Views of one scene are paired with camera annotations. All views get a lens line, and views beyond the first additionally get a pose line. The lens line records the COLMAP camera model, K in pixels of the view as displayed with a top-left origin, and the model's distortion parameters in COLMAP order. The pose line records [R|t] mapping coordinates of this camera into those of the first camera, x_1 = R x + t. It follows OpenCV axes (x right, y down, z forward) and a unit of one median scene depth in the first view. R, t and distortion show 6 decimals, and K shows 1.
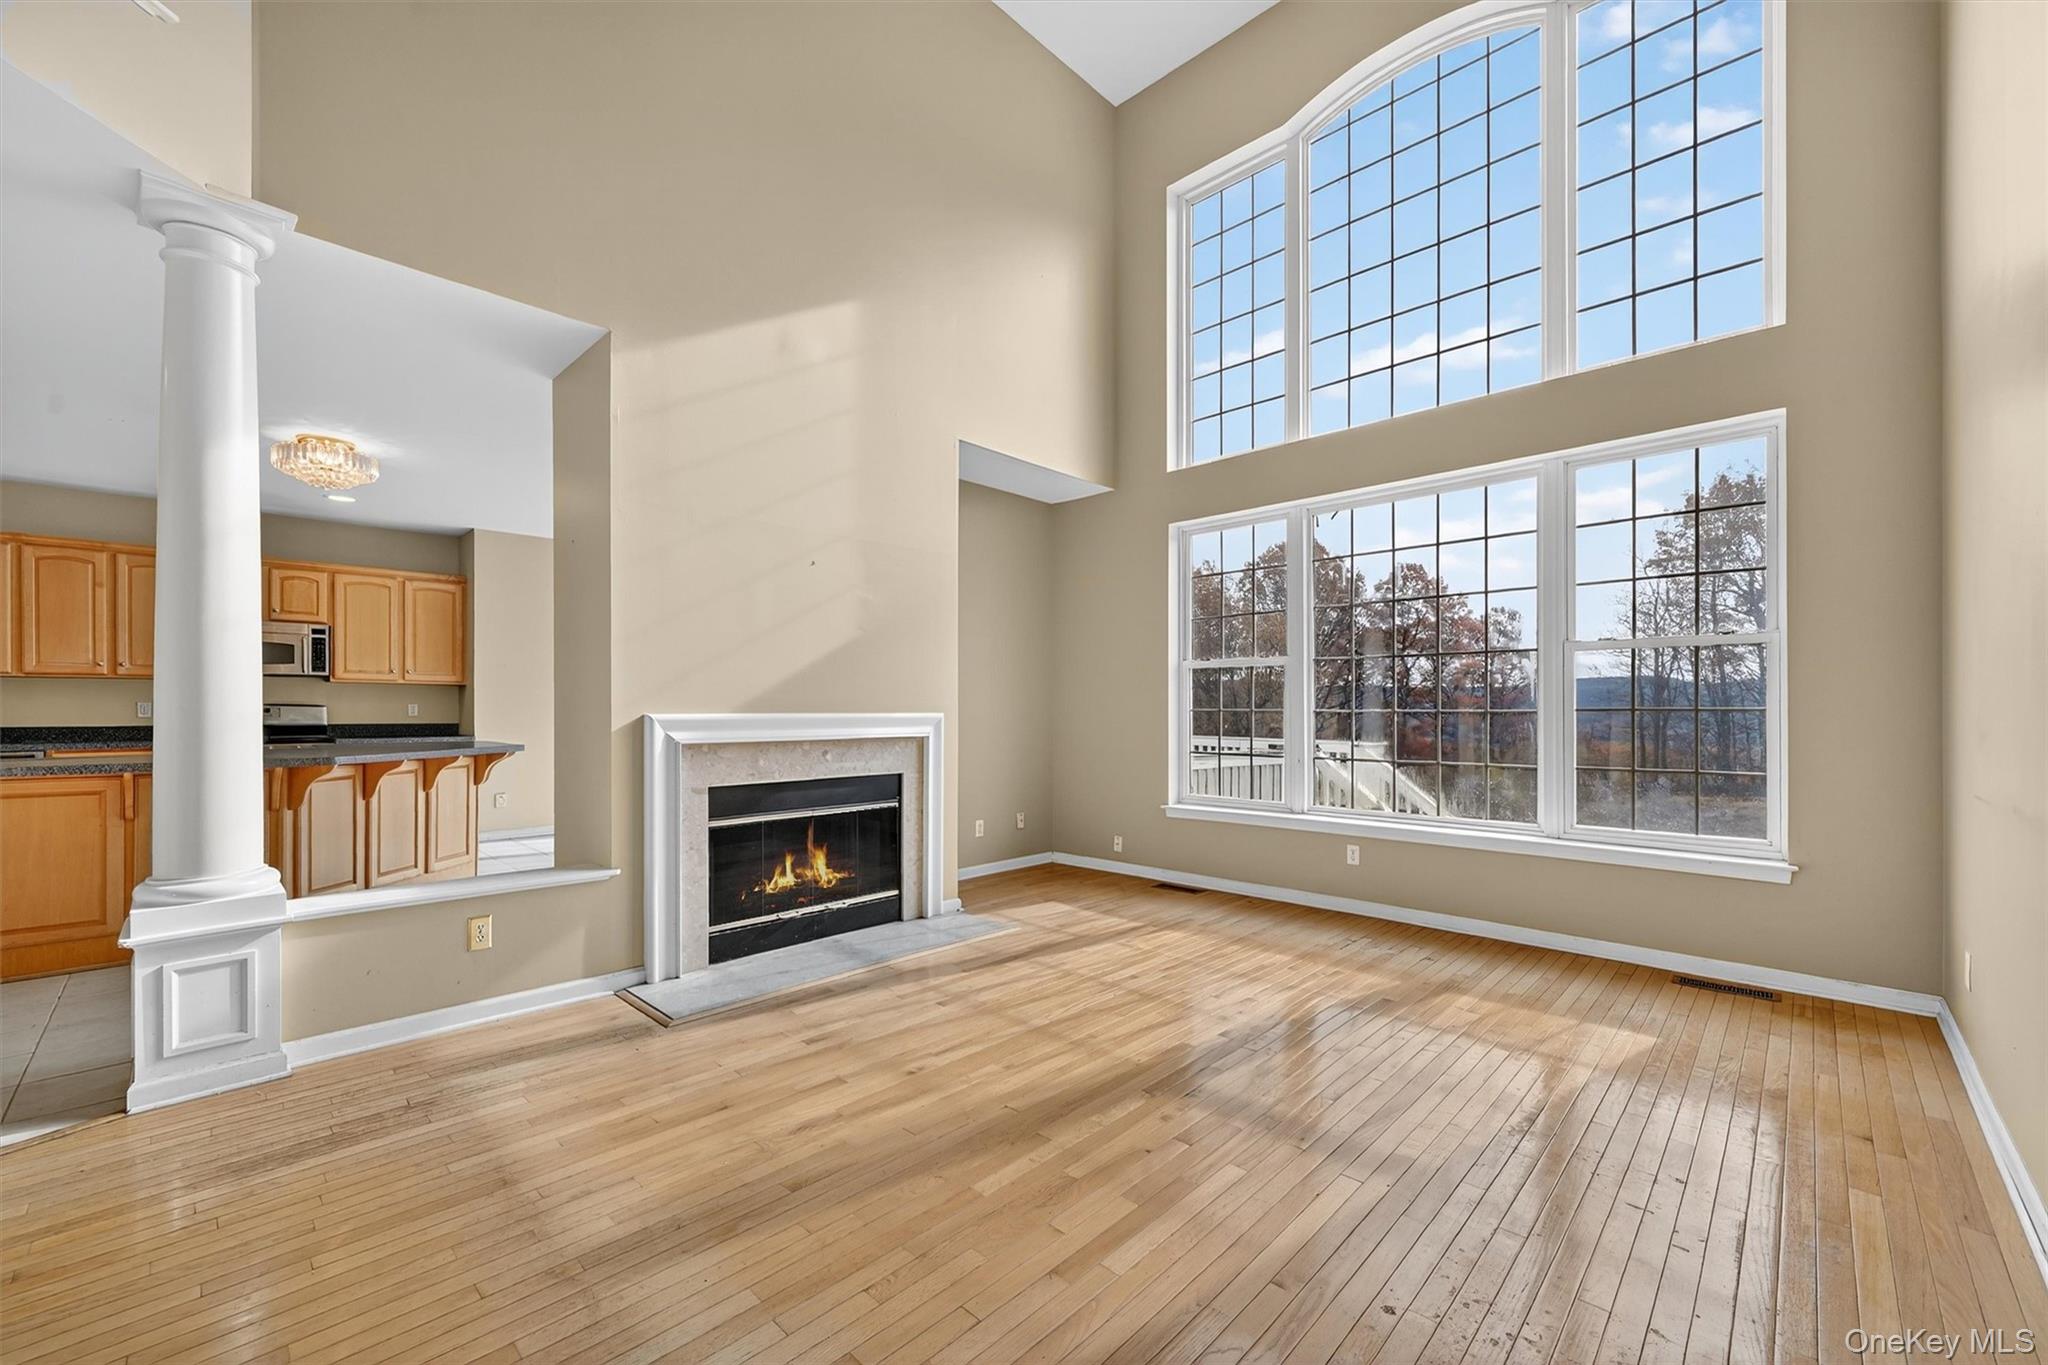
lens RADIAL K [[811.5, 0, 1034.3], [0, 811.5, 709.8], [0, 0, 1]] dist [0.001608, 0.000231]
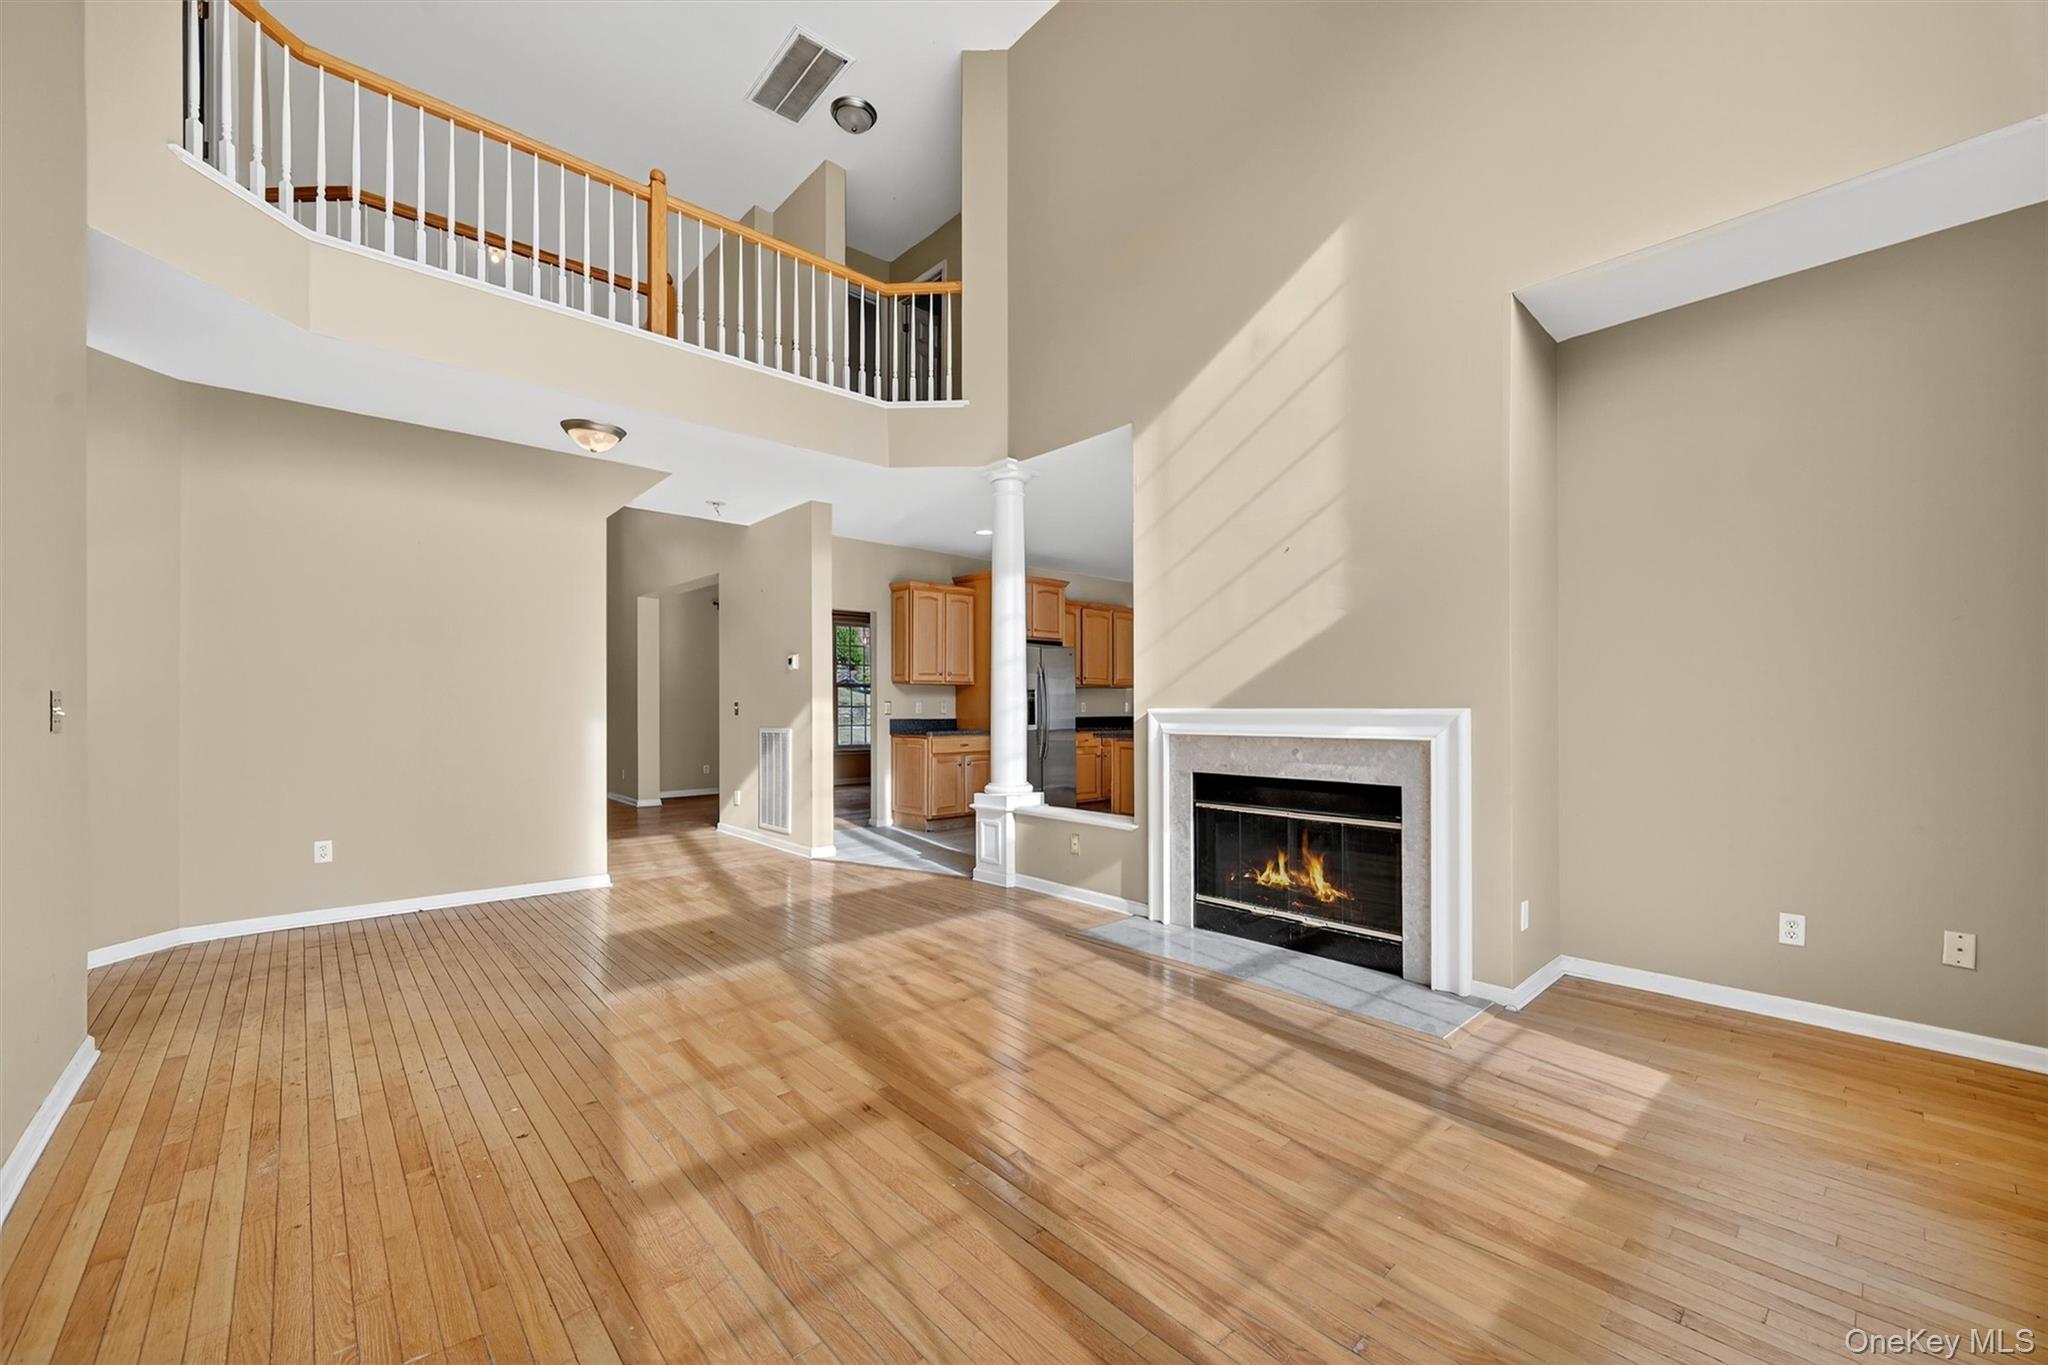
lens RADIAL K [[811.5, 0, 1034.3], [0, 811.5, 709.8], [0, 0, 1]] dist [0.001608, 0.000231]
pose [[-0.070490, 0.004889, -0.997501, 0.745893], [0.004157, 0.999981, 0.004607, 0.000297], [0.997504, -0.003822, -0.070509, 0.834227]]
